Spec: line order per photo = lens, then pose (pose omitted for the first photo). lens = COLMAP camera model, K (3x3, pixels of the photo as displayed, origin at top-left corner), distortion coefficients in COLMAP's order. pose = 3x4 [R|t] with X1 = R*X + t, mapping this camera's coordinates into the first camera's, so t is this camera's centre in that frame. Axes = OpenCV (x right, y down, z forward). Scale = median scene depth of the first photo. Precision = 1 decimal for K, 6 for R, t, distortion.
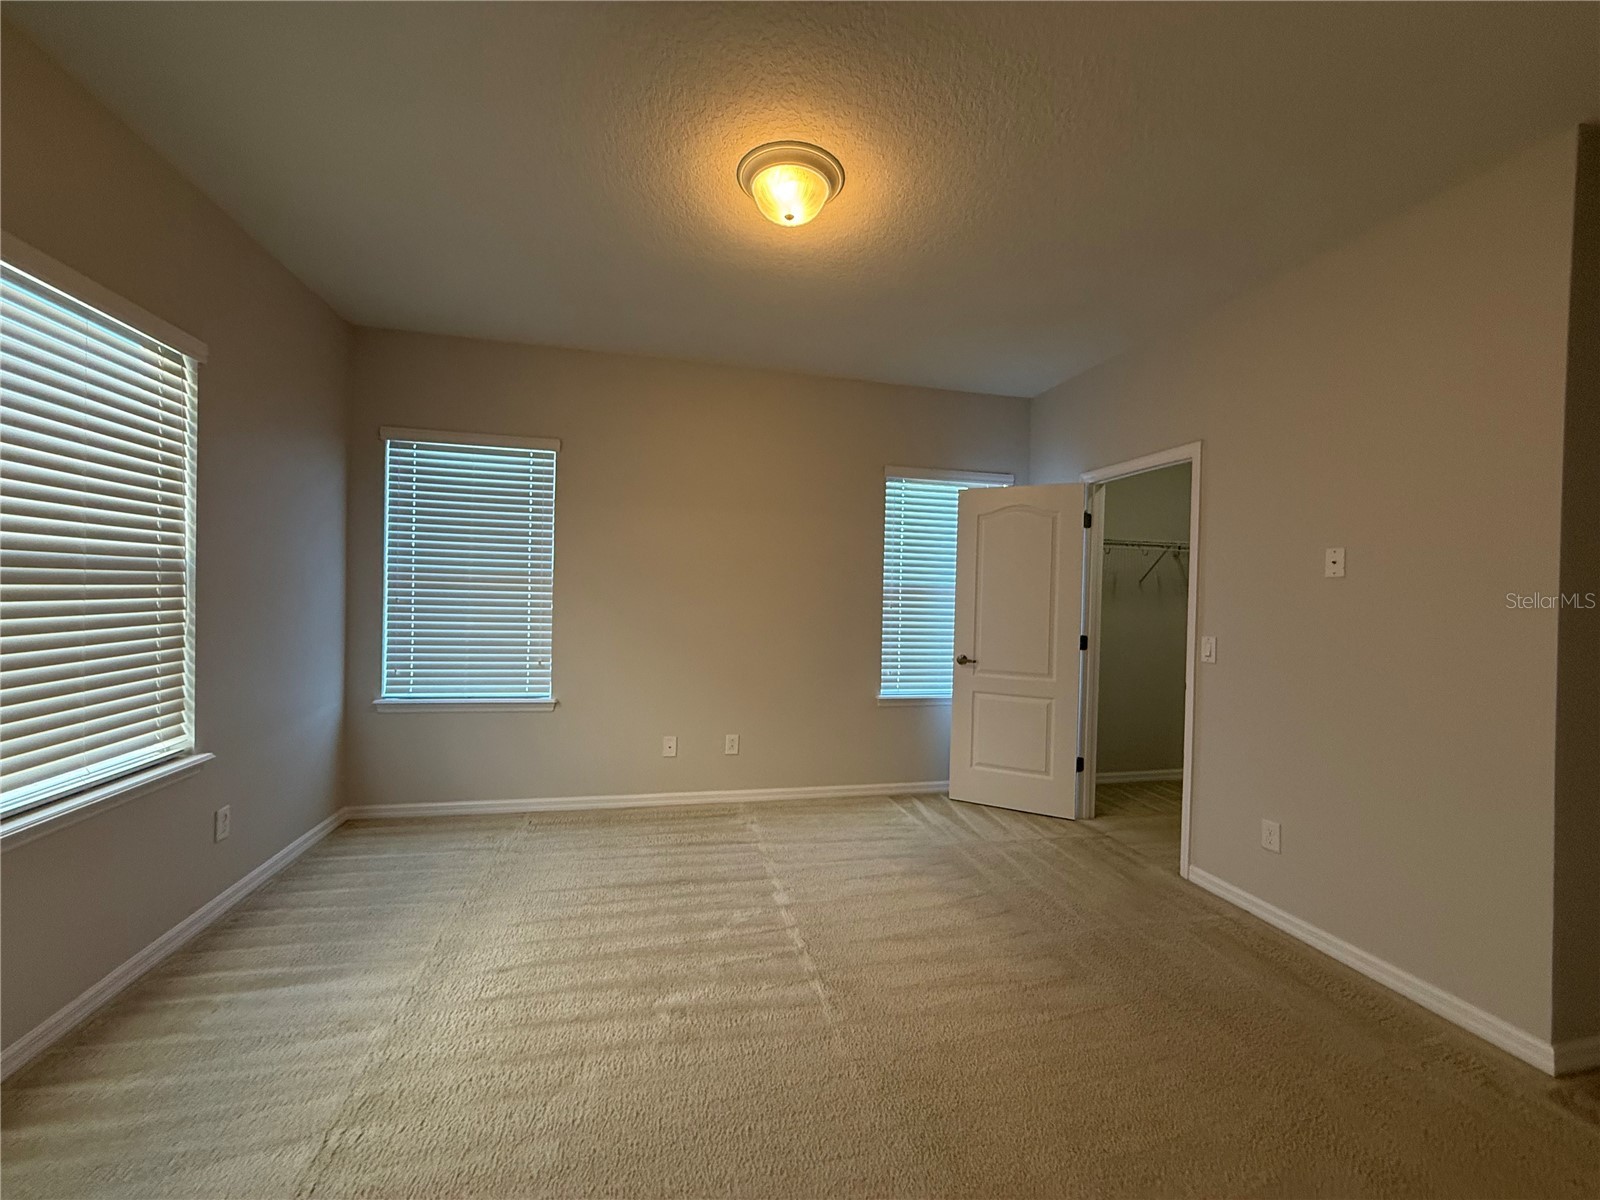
lens RADIAL K [[642.5, 0, 799.2], [0, 642.5, 601.9], [0, 0, 1]] dist [0.002094, -0.001467]
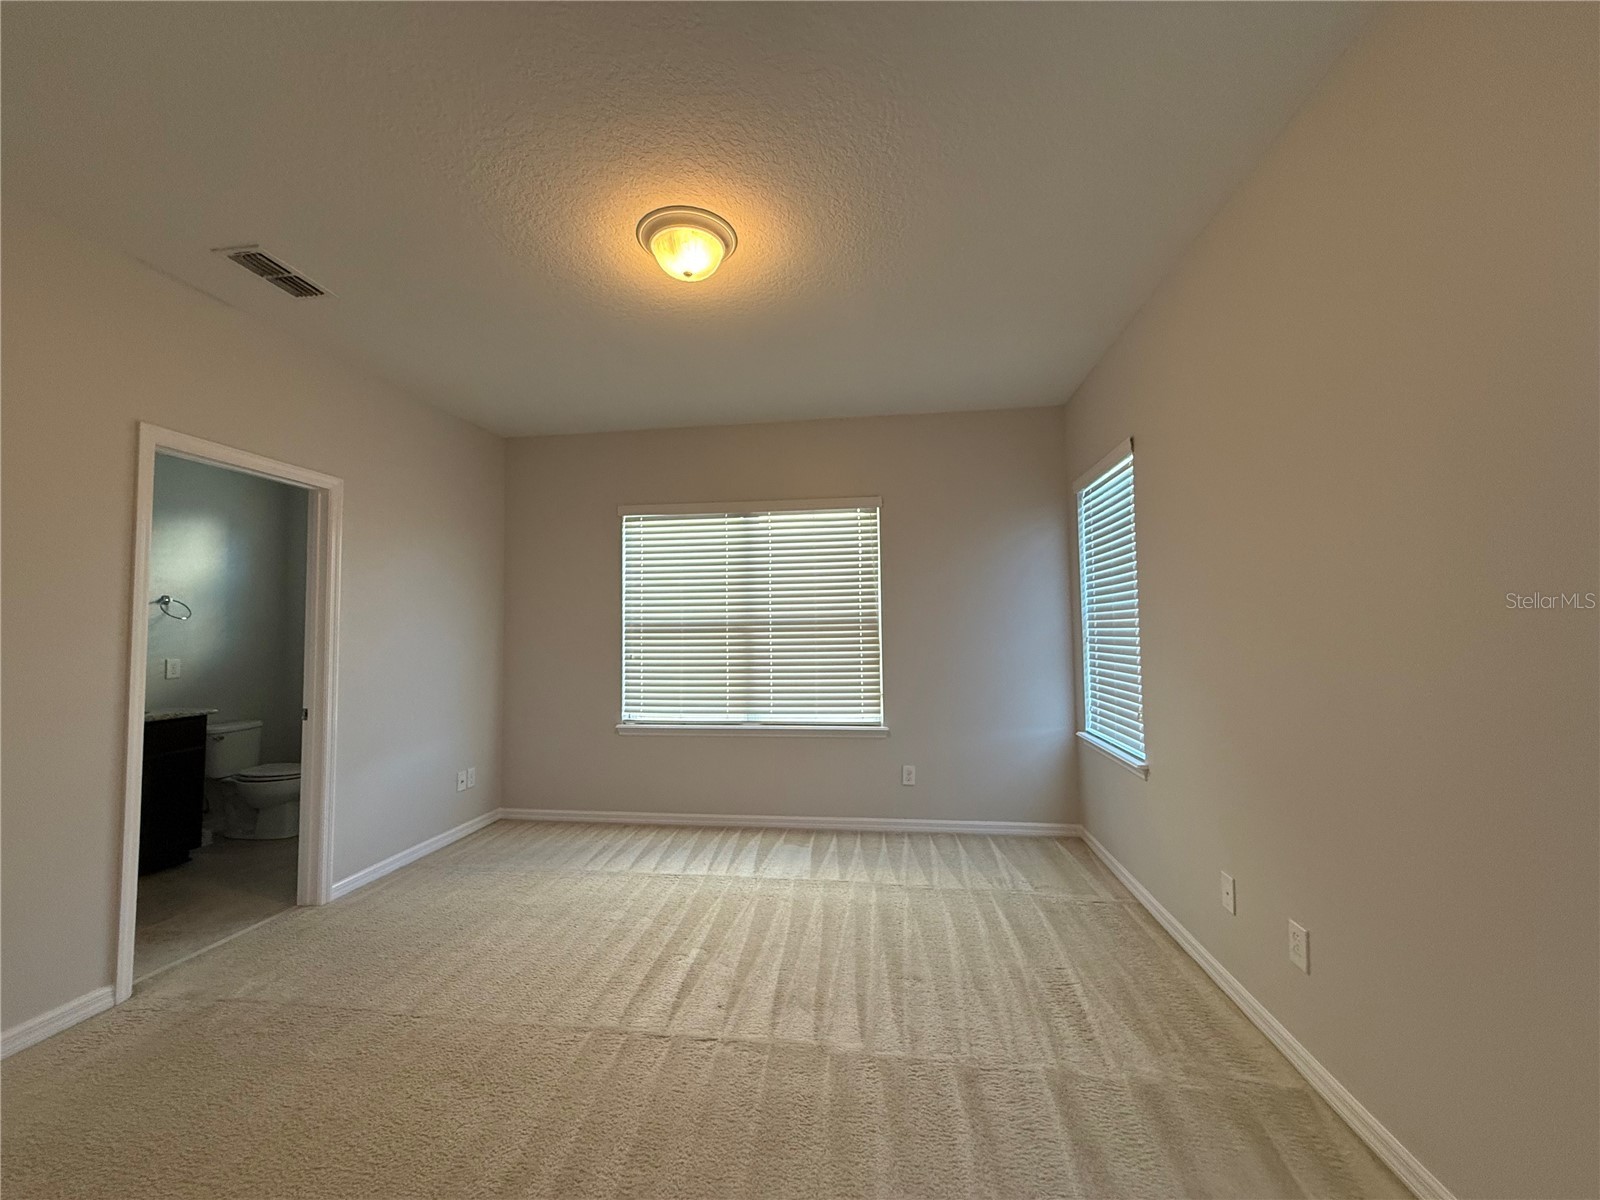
lens RADIAL K [[642.5, 0, 801.2], [0, 642.5, 597.7], [0, 0, 1]] dist [0.002094, -0.001467]
pose [[-0.360268, -0.072643, -0.930016, 0.689808], [-0.012742, 0.997254, -0.072959, 0.013983], [0.932762, -0.014434, -0.360204, 1.214692]]
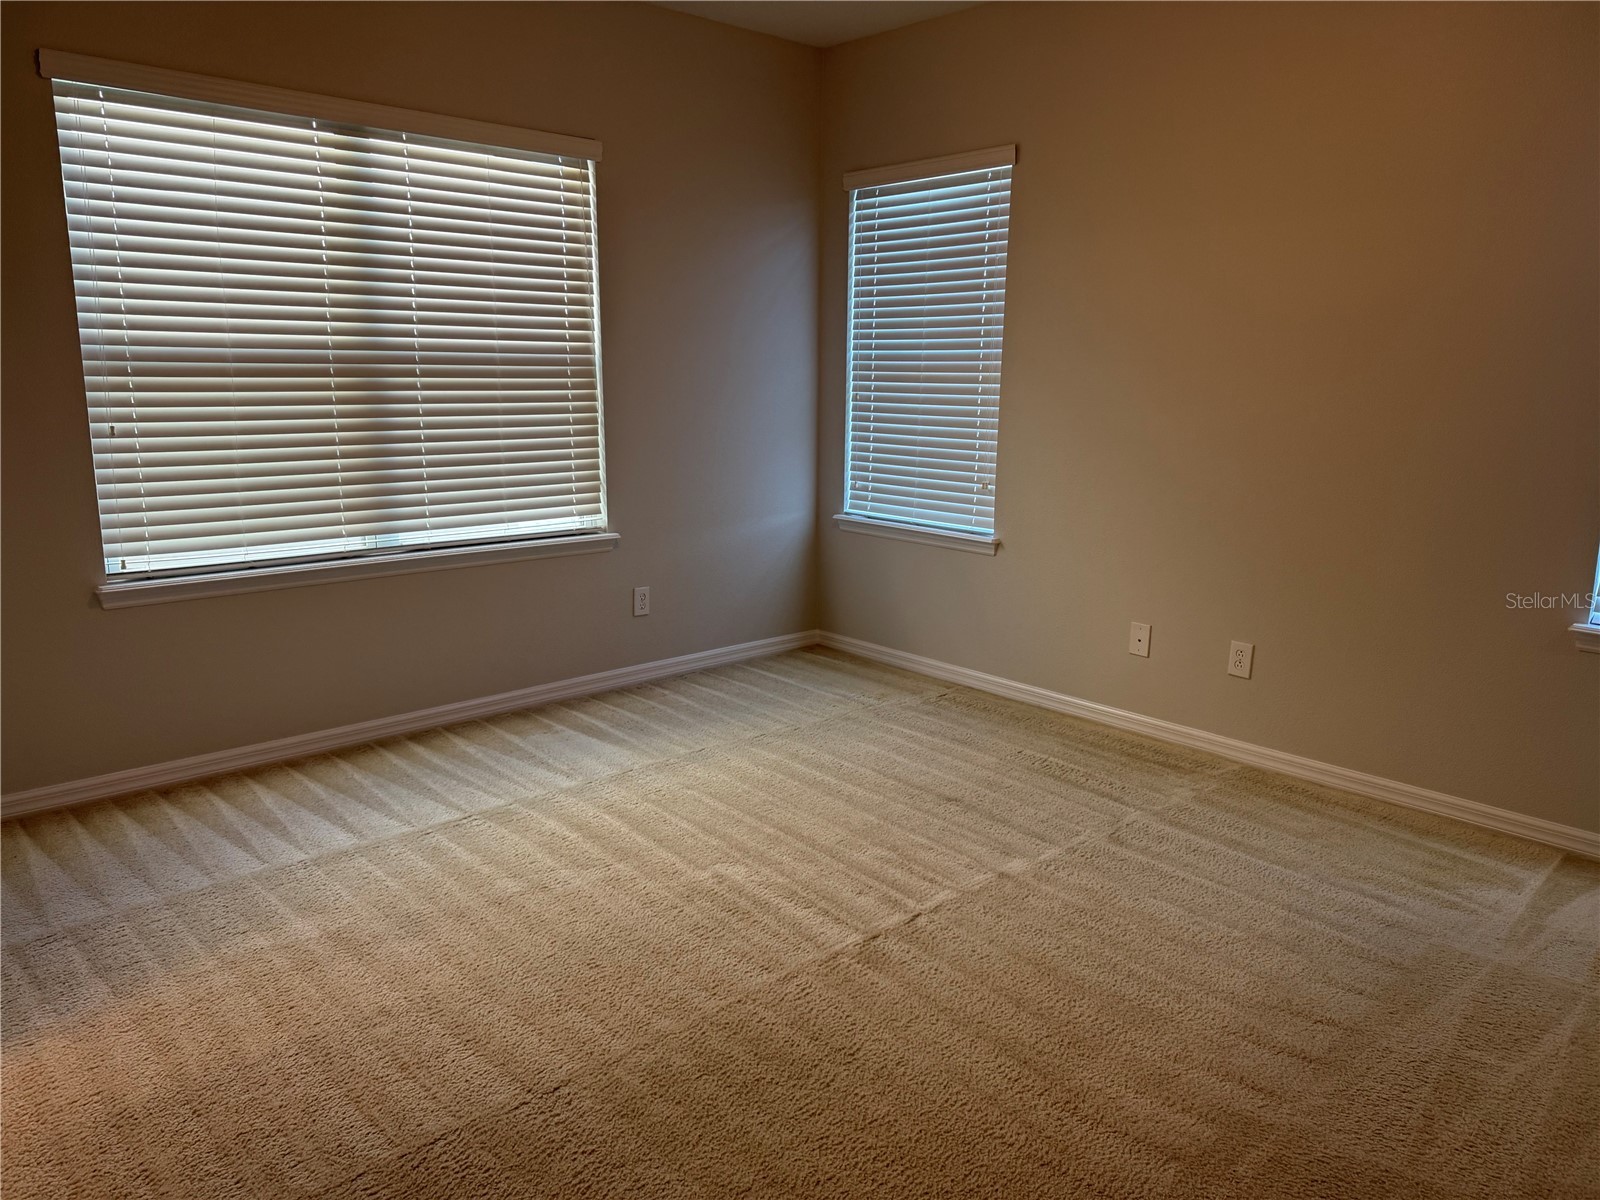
lens RADIAL K [[1111.3, 0, 796.4], [0, 1111.3, 599.8], [0, 0, 1]] dist [0.061554, -0.015565]
pose [[0.484467, 0.156161, -0.860759, 0.777415], [-0.009927, 0.984856, 0.173087, 0.010545], [0.874753, -0.075310, 0.478681, 0.294716]]
